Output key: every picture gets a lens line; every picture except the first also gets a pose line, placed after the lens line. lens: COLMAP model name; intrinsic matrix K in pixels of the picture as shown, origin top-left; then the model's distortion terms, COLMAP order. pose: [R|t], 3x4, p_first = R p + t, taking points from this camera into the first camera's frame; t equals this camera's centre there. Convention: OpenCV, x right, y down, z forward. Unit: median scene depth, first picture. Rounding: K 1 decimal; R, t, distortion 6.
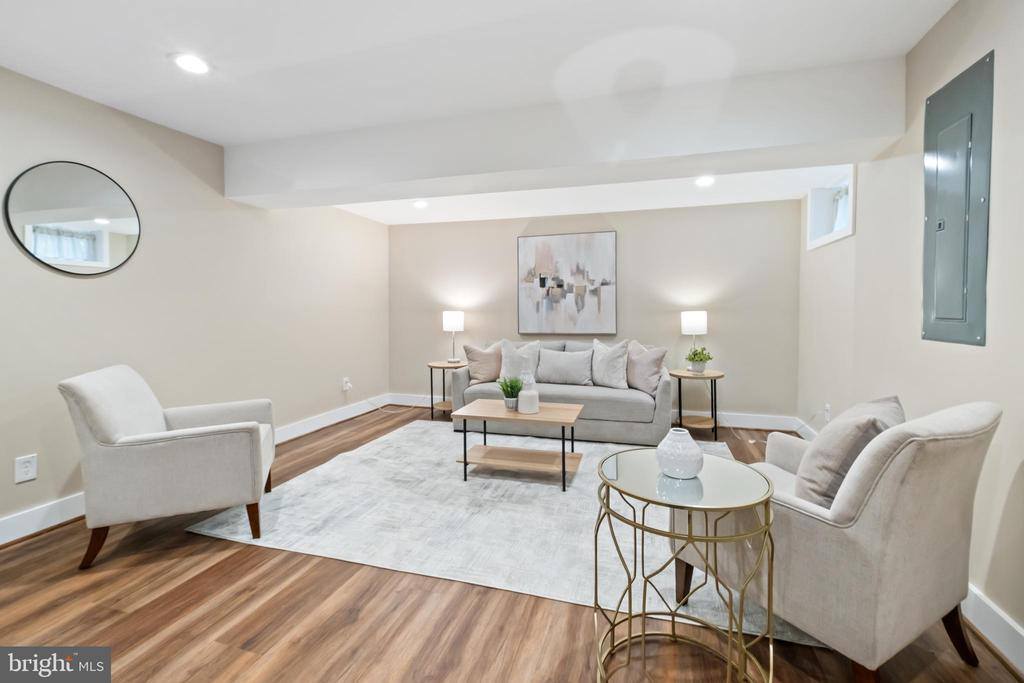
lens RADIAL K [[451.9, 0, 517.4], [0, 451.9, 317.3], [0, 0, 1]] dist [0.002220, -0.001100]
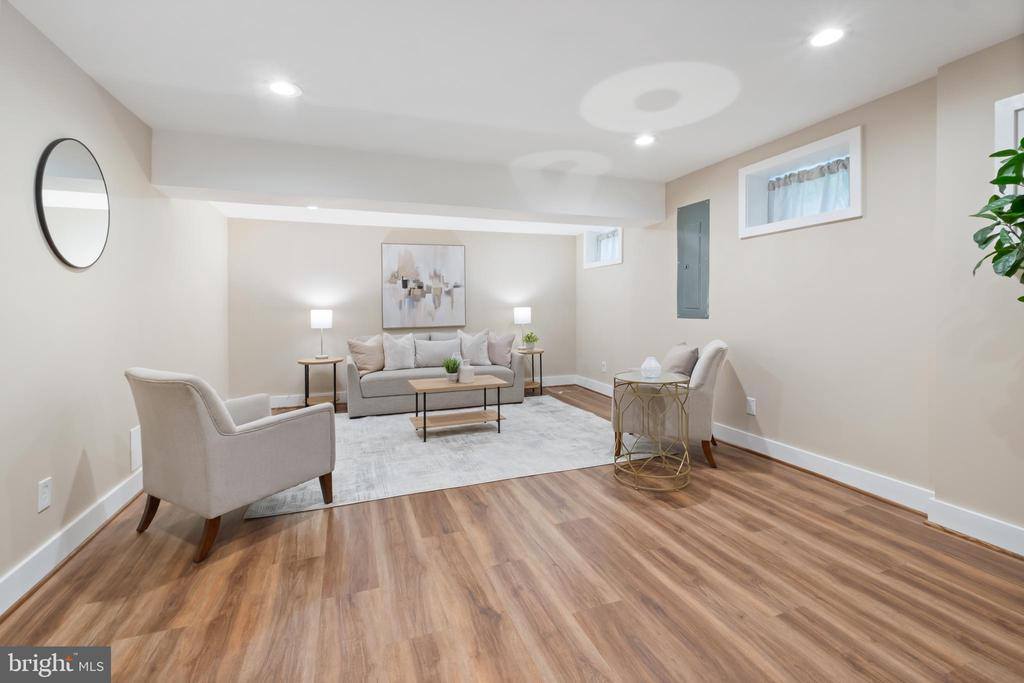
lens RADIAL K [[451.9, 0, 517.4], [0, 451.9, 317.3], [0, 0, 1]] dist [0.002220, -0.001100]
pose [[0.790874, -0.019287, 0.611675, -0.475481], [0.018888, 0.999796, 0.007104, 0.006856], [-0.611687, 0.005935, 0.791077, -0.113454]]
